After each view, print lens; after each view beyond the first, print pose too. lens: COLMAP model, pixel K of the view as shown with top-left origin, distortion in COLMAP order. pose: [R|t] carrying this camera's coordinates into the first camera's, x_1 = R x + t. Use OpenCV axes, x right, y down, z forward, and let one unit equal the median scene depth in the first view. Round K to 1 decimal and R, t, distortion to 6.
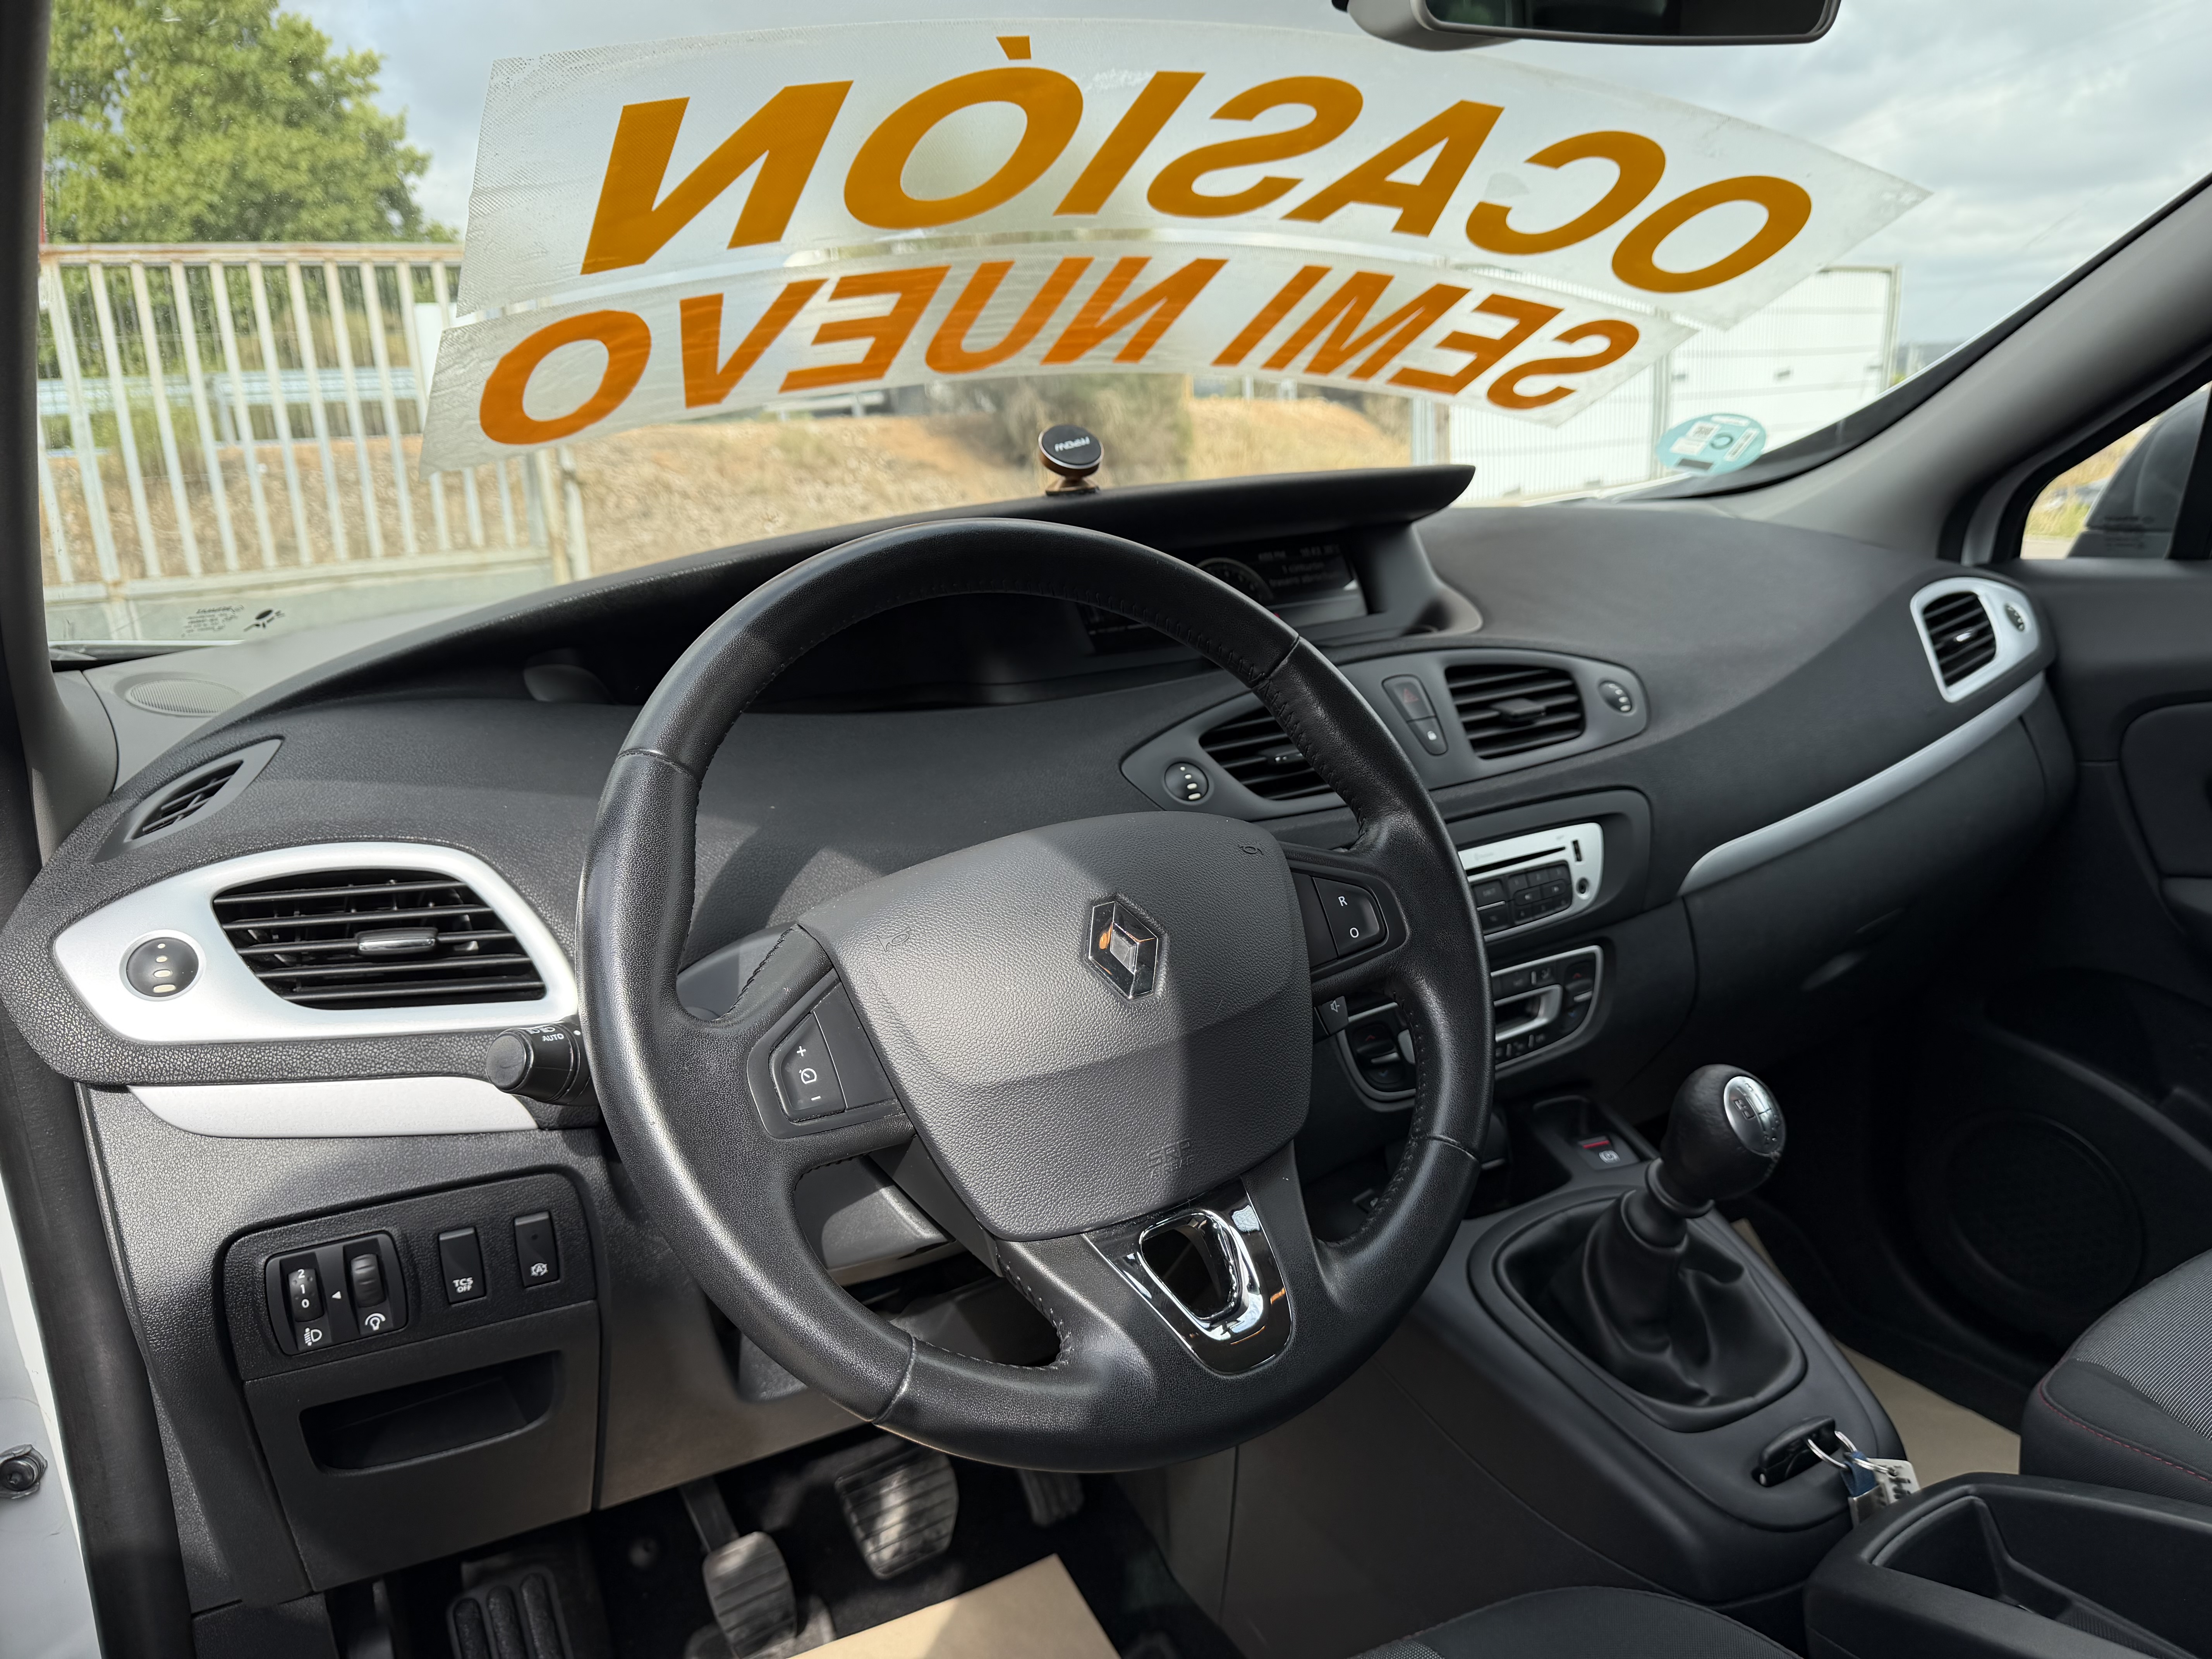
lens RADIAL K [[1559.5, 0, 1106.0], [0, 1559.5, 829.5], [0, 0, 1]] dist [0.002585, -0.000834]
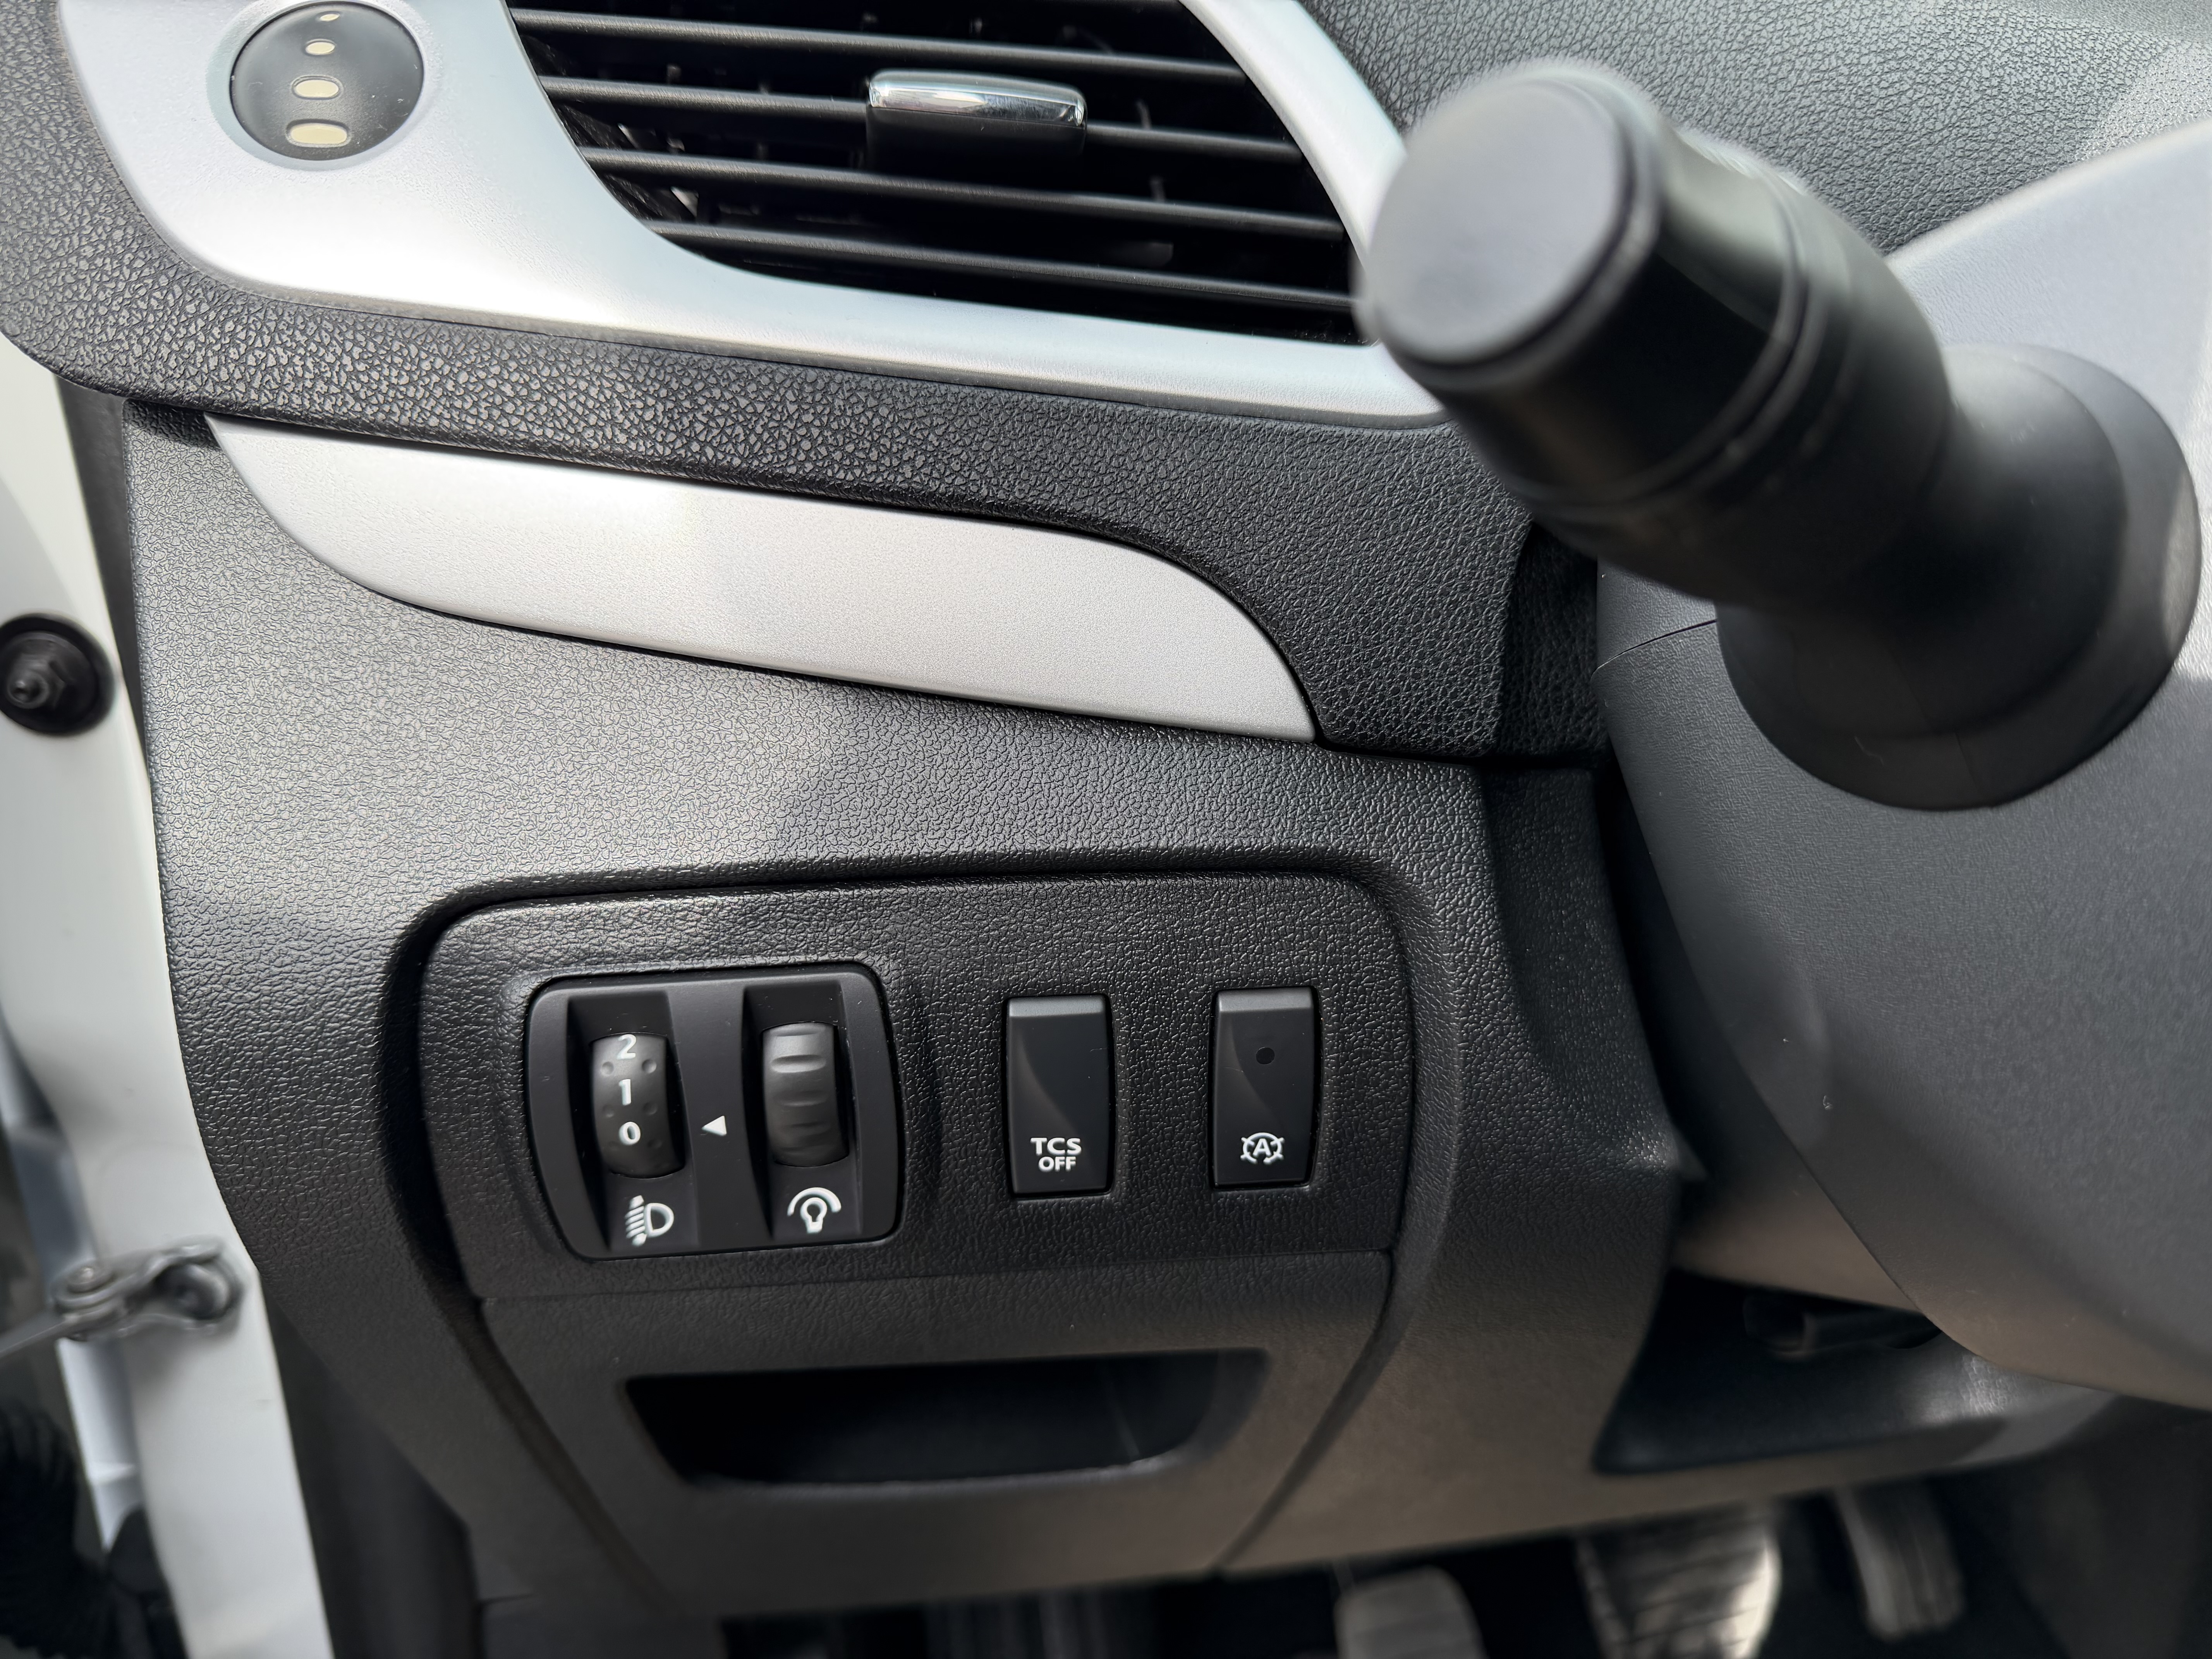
lens RADIAL K [[1559.5, 0, 1106.0], [0, 1559.5, 829.5], [0, 0, 1]] dist [0.002585, -0.000834]
pose [[0.940991, 0.149560, -0.303592, -0.316822], [-0.106820, 0.982452, 0.152898, 0.173055], [0.321132, -0.111446, 0.940454, 0.708330]]
